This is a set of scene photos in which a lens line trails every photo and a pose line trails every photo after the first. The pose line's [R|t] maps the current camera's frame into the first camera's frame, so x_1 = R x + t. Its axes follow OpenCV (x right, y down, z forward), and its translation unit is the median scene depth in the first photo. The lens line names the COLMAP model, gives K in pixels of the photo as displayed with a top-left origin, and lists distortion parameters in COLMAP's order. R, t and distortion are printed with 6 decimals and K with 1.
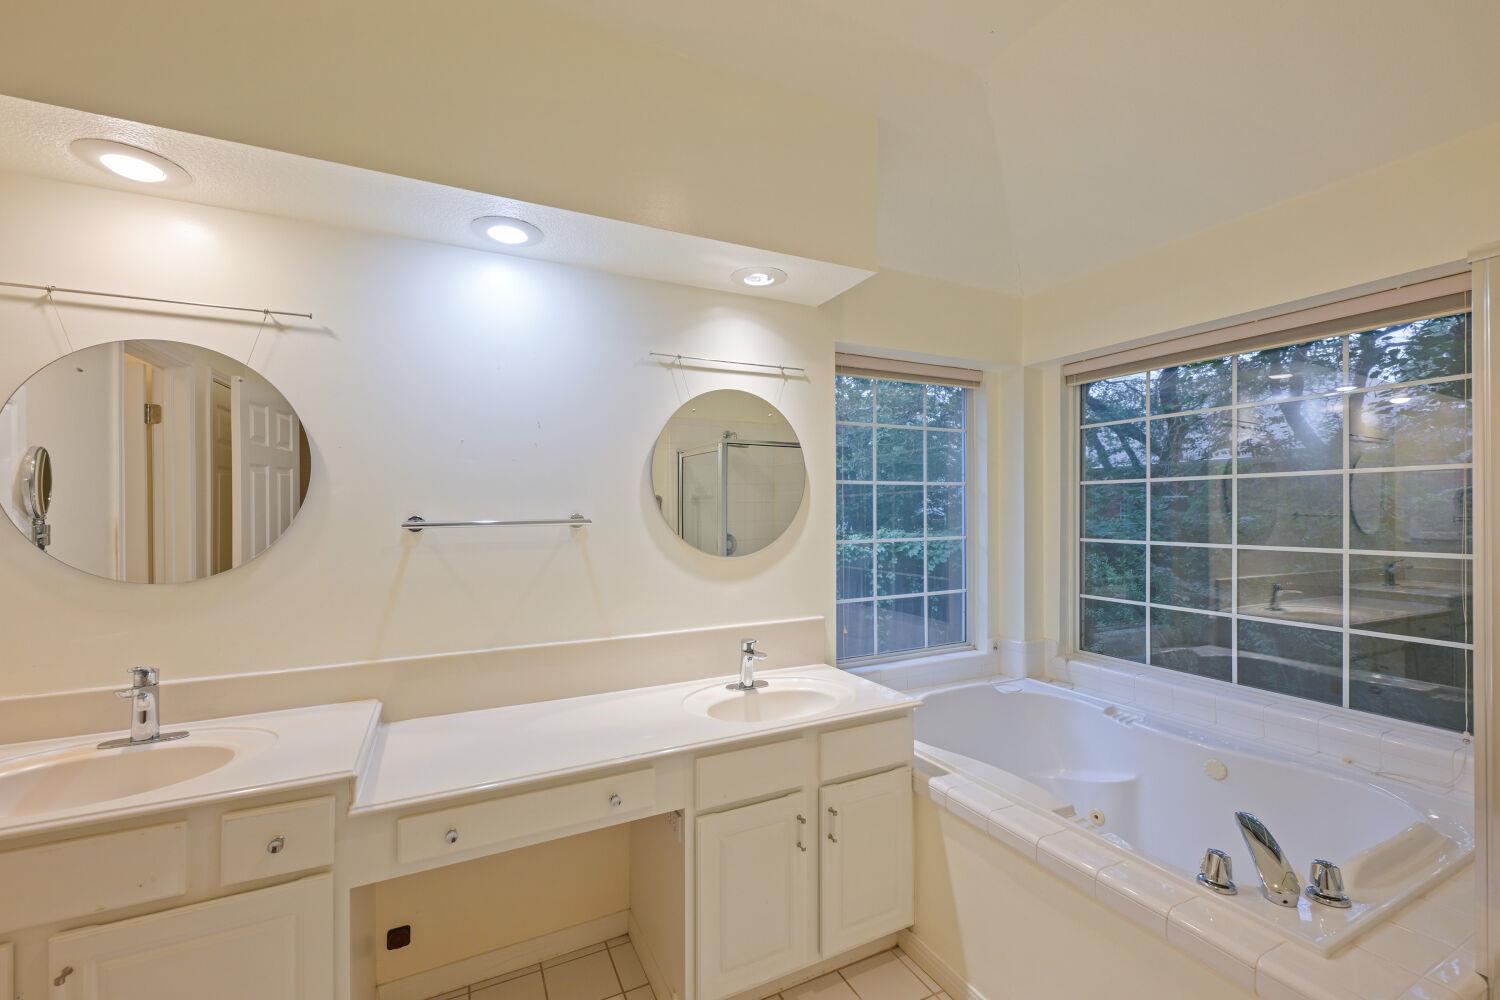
lens RADIAL K [[615.9, 0, 748.8], [0, 615.9, 520.9], [0, 0, 1]] dist [-0.001088, -0.000206]
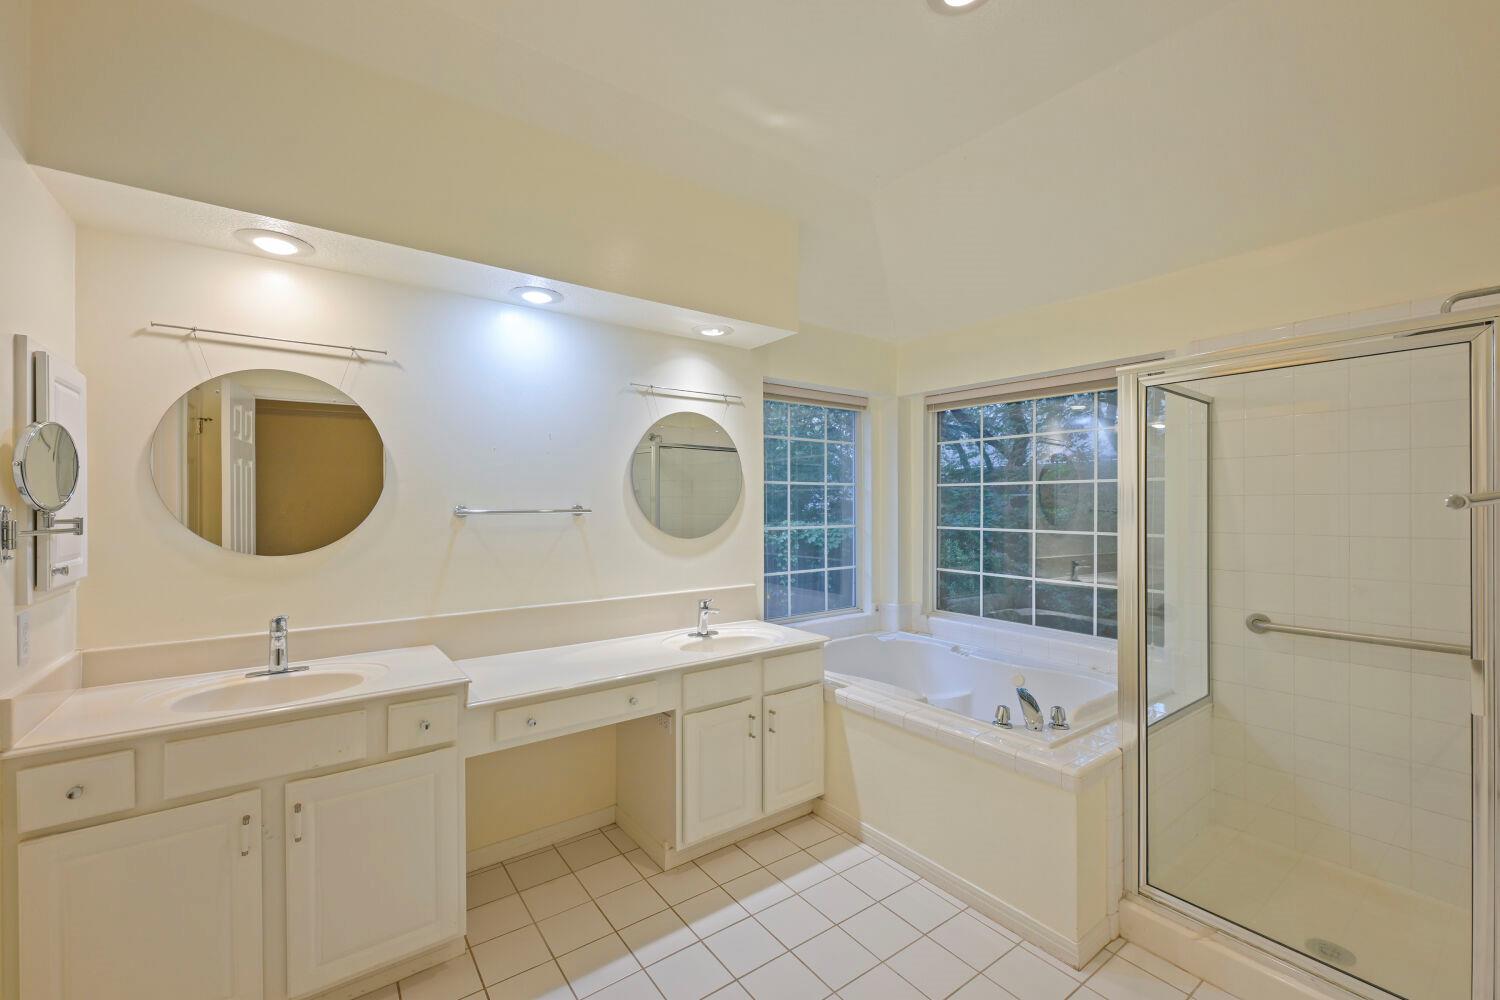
lens RADIAL K [[614.7, 0, 753.0], [0, 614.7, 511.3], [0, 0, 1]] dist [0.000746, 0.000075]
pose [[0.982681, 0.004872, 0.185240, -0.154848], [-0.003726, 0.999972, -0.006534, 0.008827], [-0.185267, 0.005731, 0.982672, -0.360123]]
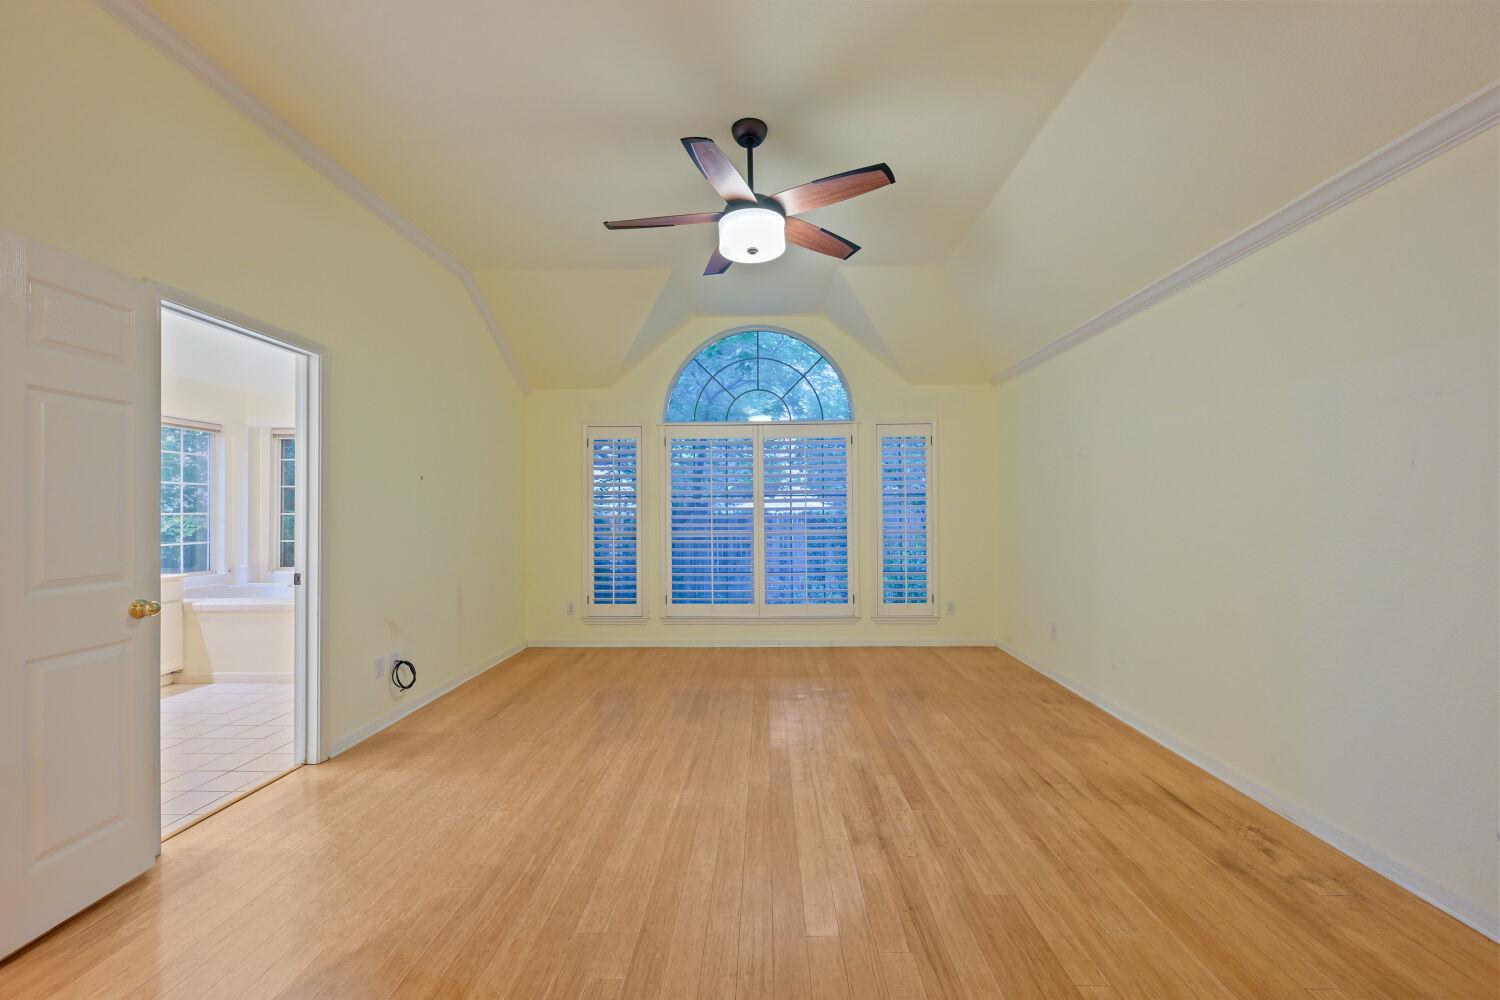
lens RADIAL K [[589.4, 0, 752.1], [0, 589.4, 503.6], [0, 0, 1]] dist [-0.001039, -0.000529]
pose [[0.463190, 0.014973, 0.886133, -0.712240], [0.015054, 0.999580, -0.024758, 0.102358], [-0.886131, 0.024808, 0.462770, -1.950788]]
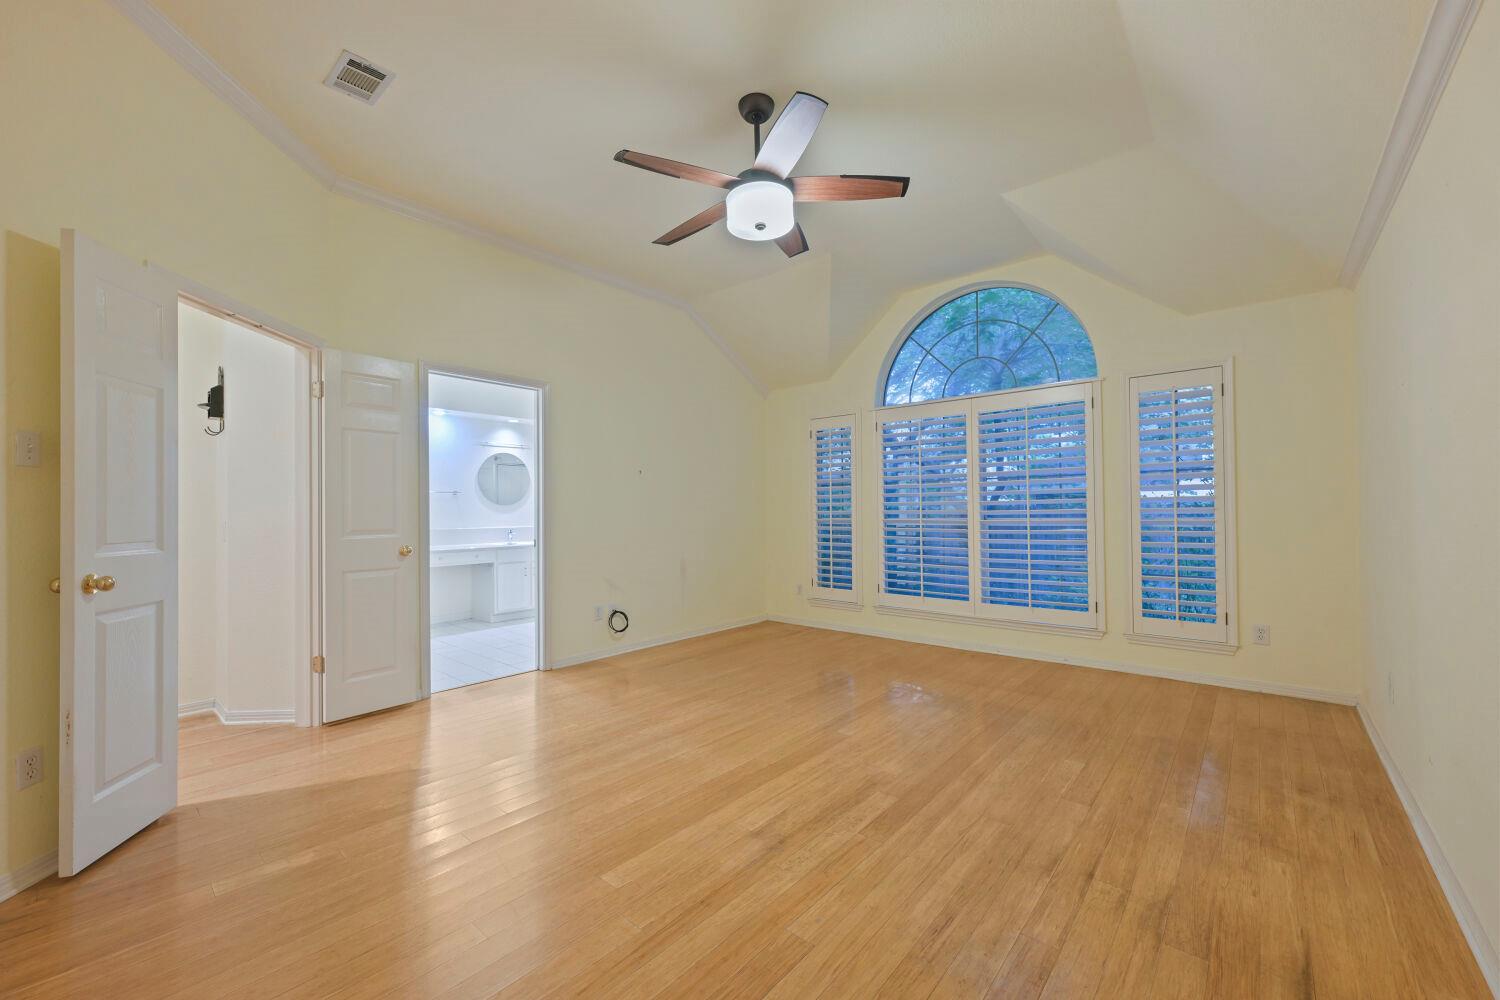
lens RADIAL K [[589.4, 0, 752.1], [0, 589.4, 503.6], [0, 0, 1]] dist [-0.001039, -0.000529]
pose [[0.920624, 0.003092, 0.390437, -0.043325], [0.008102, 0.999602, -0.027018, 0.157442], [-0.390365, 0.028037, 0.920233, -2.565825]]
